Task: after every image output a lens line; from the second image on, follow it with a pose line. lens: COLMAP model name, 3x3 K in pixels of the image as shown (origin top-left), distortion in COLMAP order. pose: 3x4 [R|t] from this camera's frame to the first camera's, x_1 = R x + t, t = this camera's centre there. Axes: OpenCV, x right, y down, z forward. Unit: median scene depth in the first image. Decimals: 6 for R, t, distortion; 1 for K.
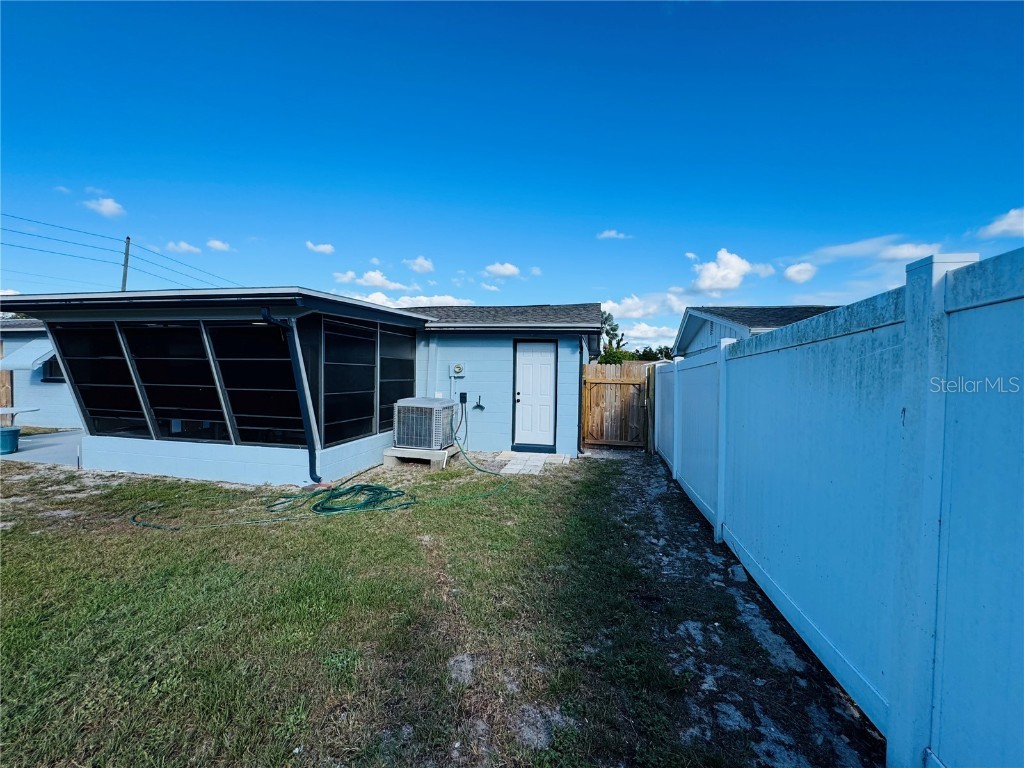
lens RADIAL K [[410.0, 0, 510.6], [0, 410.0, 384.6], [0, 0, 1]] dist [0.001158, 0.000133]
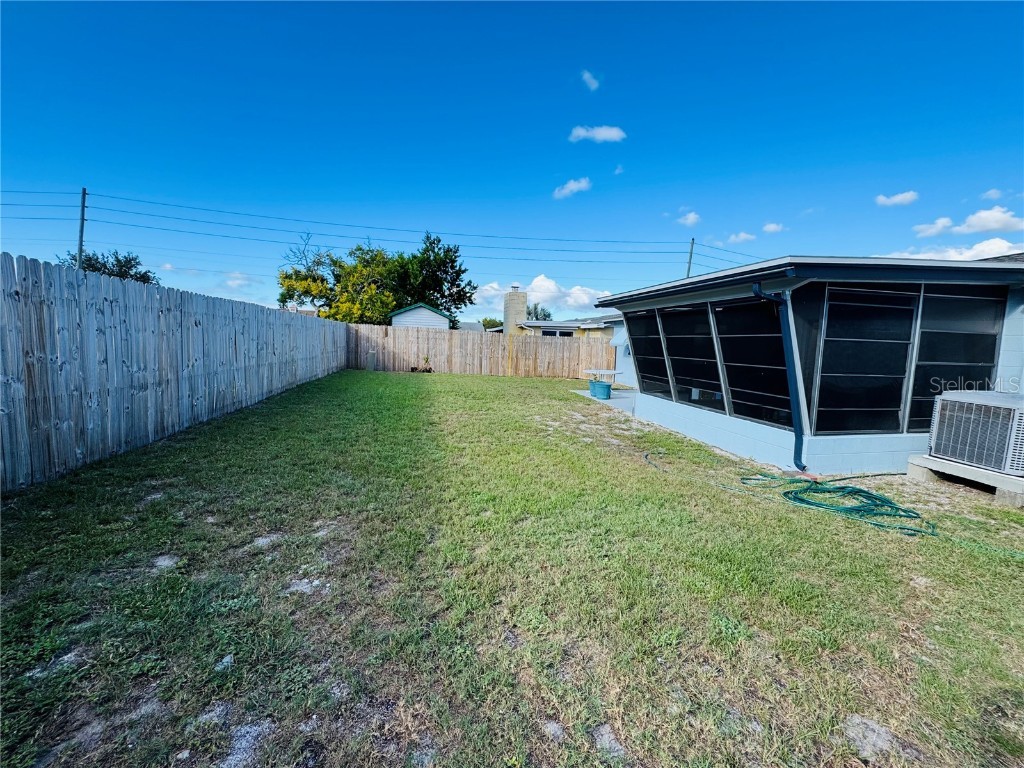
lens RADIAL K [[419.1, 0, 513.1], [0, 419.1, 383.8], [0, 0, 1]] dist [-0.000831, -0.000069]
pose [[0.406391, 0.087409, -0.909509, 0.097873], [-0.048185, 0.996079, 0.074198, 0.008804], [0.912428, 0.013671, 0.409010, 0.032789]]
